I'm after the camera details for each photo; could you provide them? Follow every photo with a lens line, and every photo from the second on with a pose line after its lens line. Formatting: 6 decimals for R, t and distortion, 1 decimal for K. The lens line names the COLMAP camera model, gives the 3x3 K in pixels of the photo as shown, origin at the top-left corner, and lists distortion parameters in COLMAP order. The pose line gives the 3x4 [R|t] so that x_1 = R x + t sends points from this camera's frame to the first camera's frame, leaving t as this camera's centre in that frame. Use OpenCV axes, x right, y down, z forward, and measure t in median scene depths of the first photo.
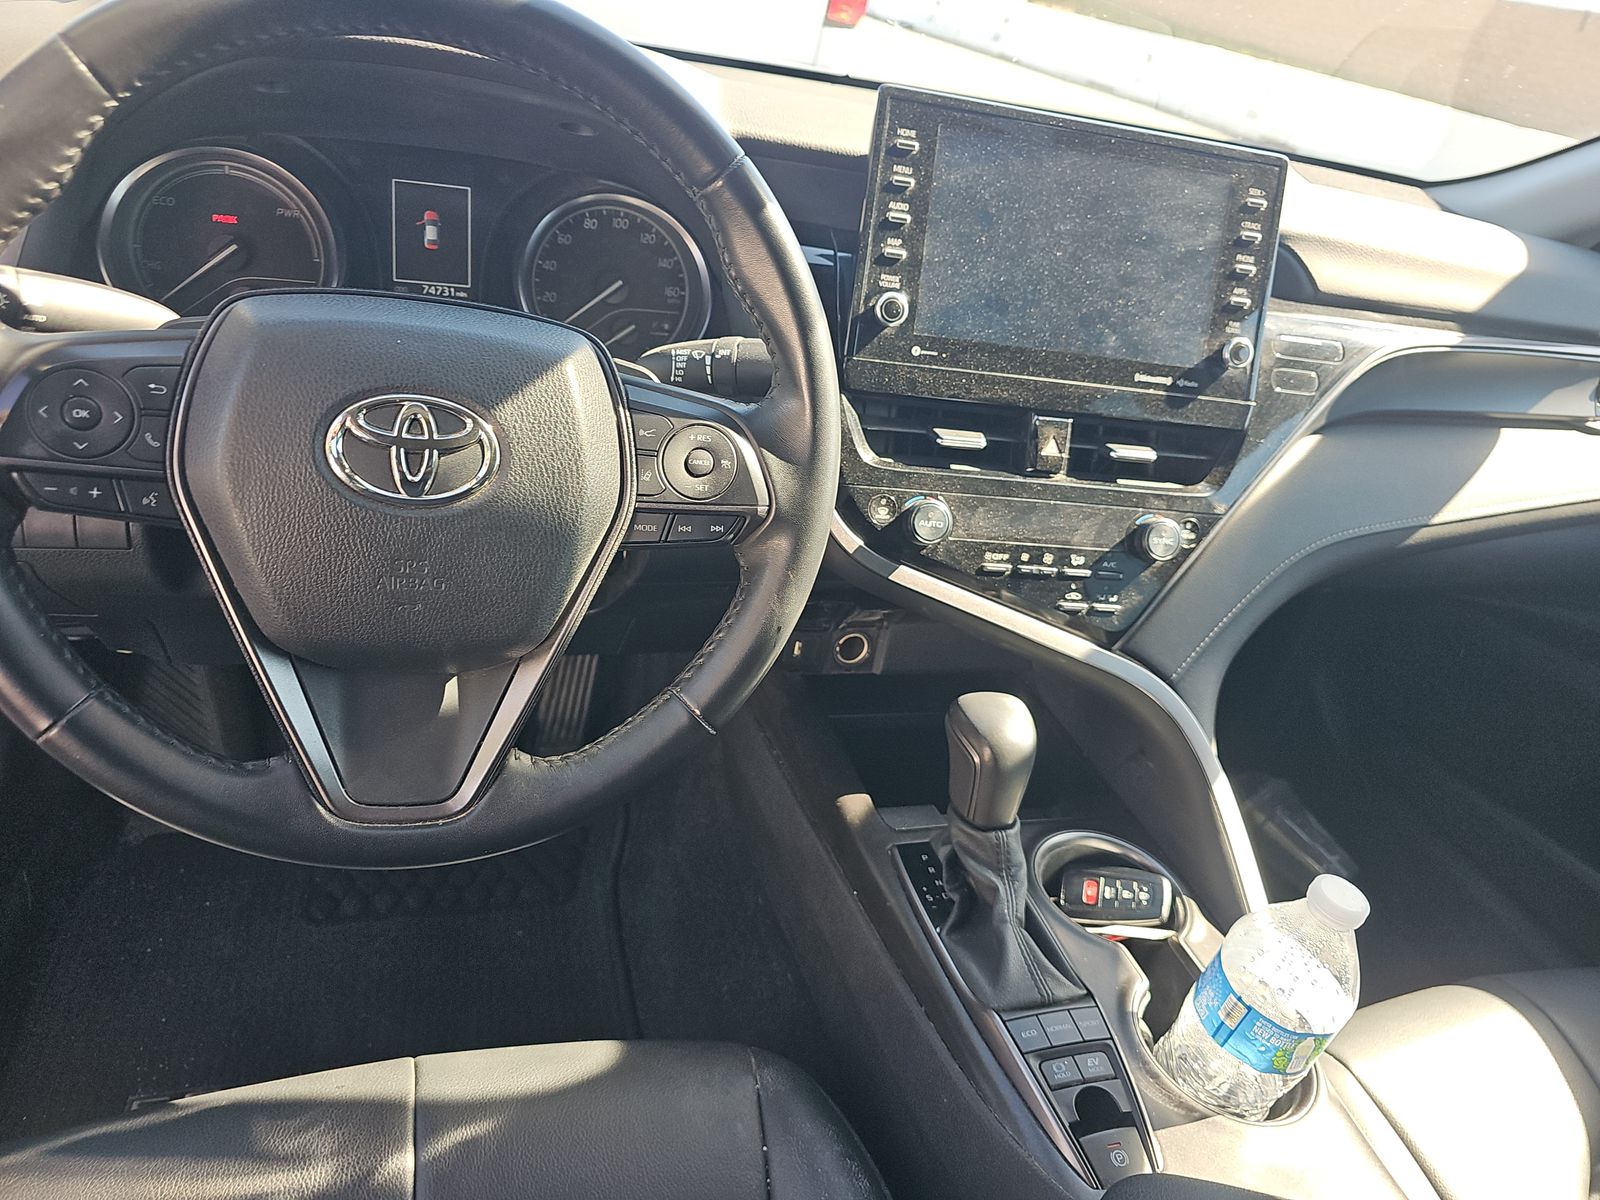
lens RADIAL K [[1105.4, 0, 793.4], [0, 1105.4, 592.8], [0, 0, 1]] dist [0.047503, -0.046073]
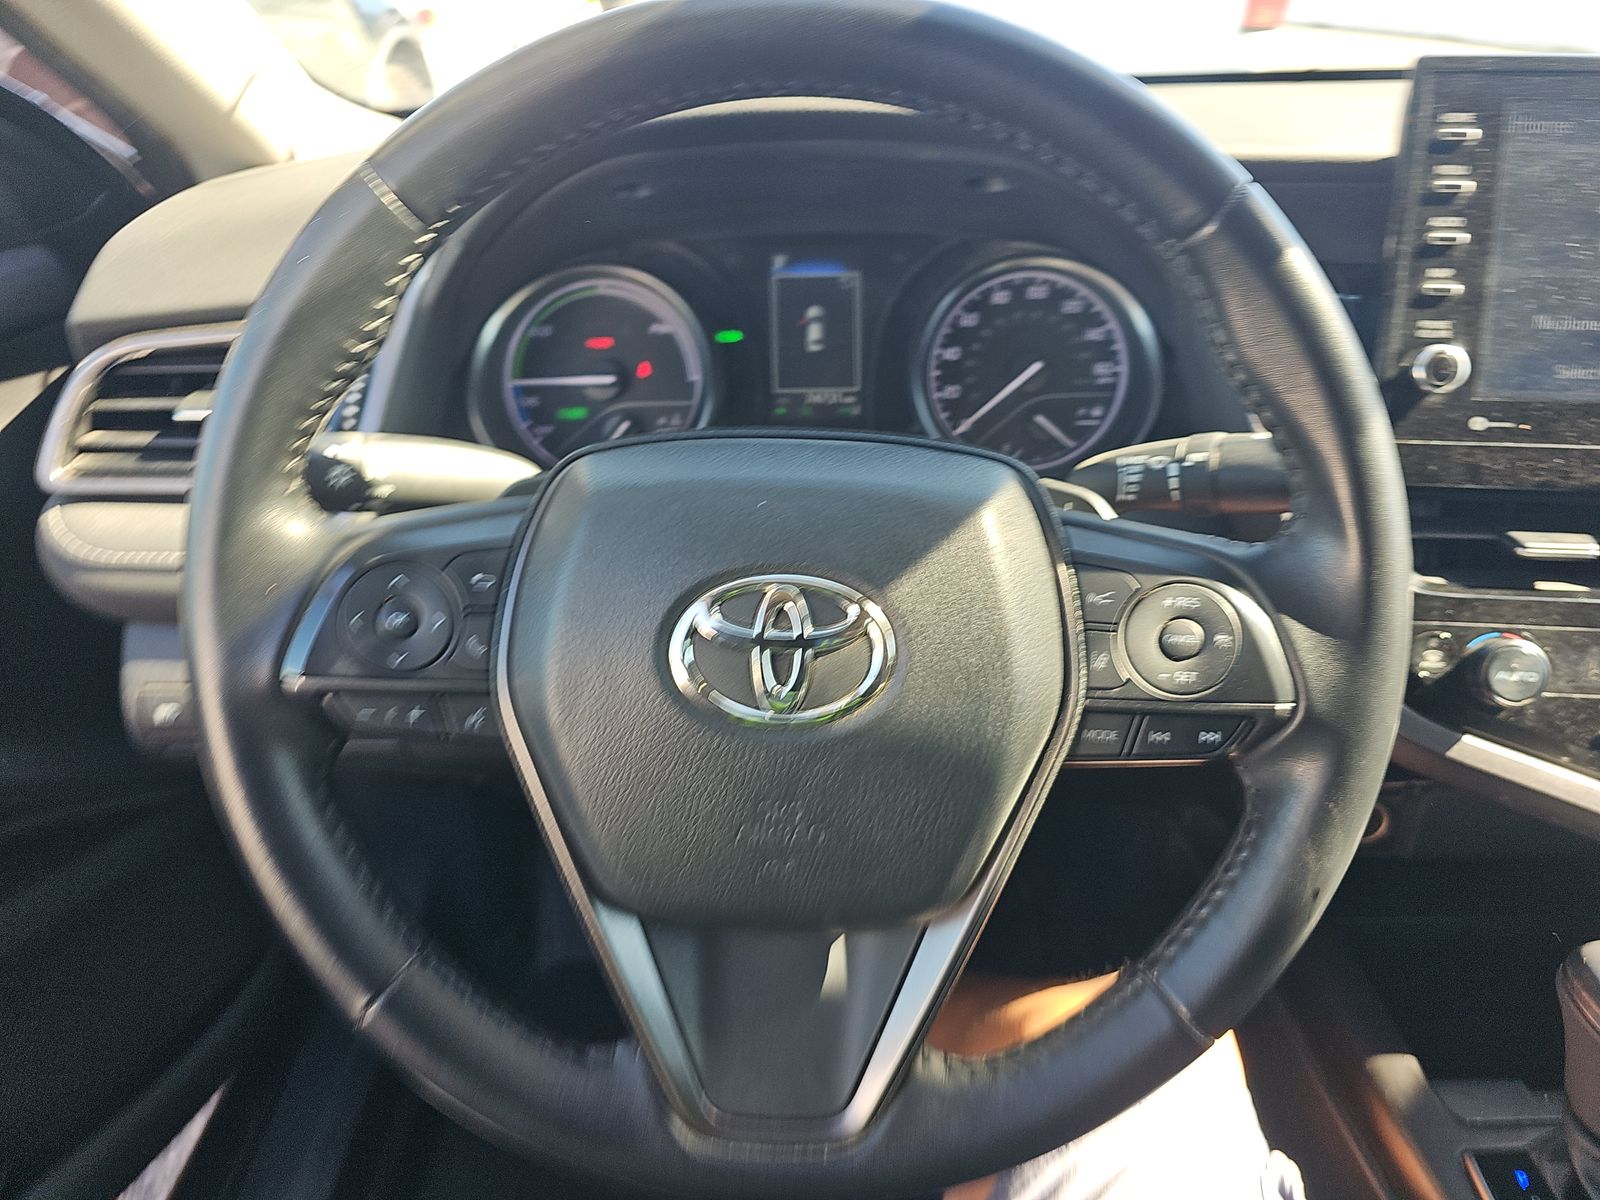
lens RADIAL K [[1105.4, 0, 807.6], [0, 1105.4, 598.9], [0, 0, 1]] dist [0.047503, -0.046073]
pose [[0.942623, -0.024605, -0.332950, -0.071166], [0.011856, 0.999119, -0.040269, -0.114027], [0.333648, 0.034011, 0.942084, 0.275992]]
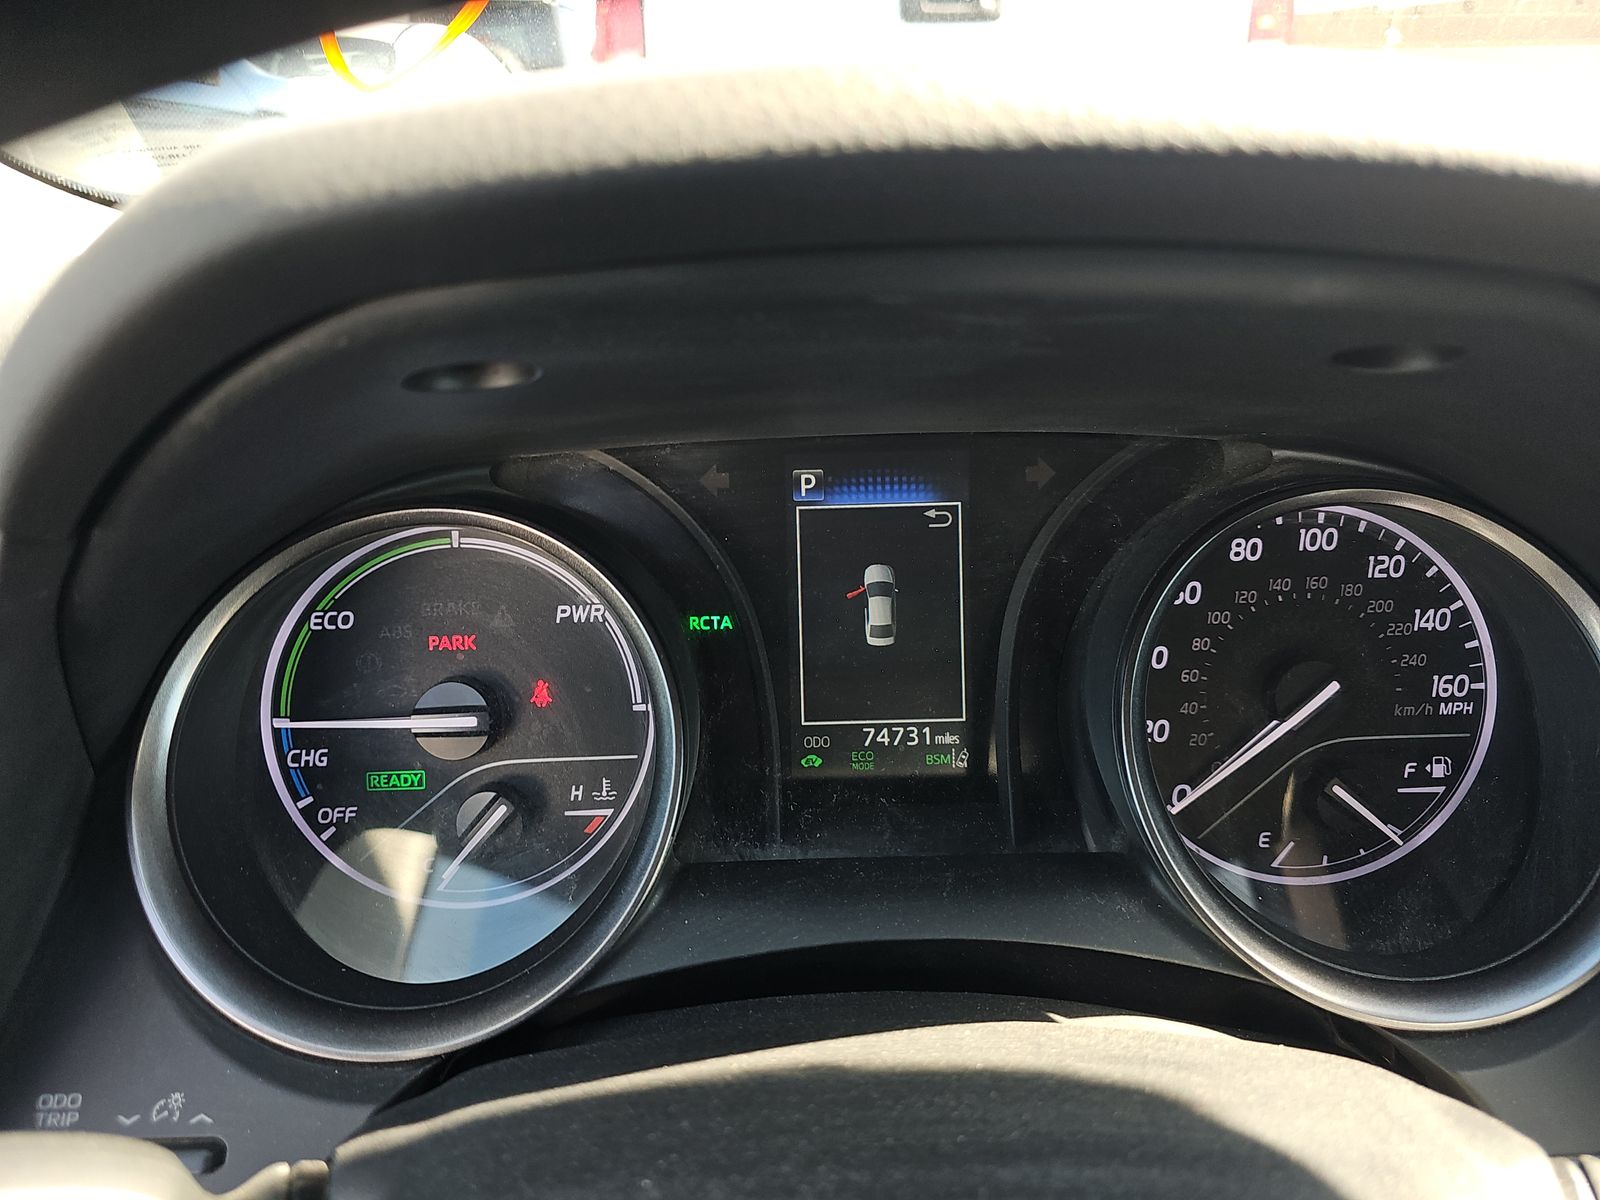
lens RADIAL K [[1105.4, 0, 805.0], [0, 1105.4, 607.4], [0, 0, 1]] dist [0.047503, -0.046073]
pose [[0.950433, -0.060473, -0.304993, -0.301360], [0.023802, 0.992177, -0.122552, -0.373076], [0.310018, 0.109218, 0.944437, 0.793142]]
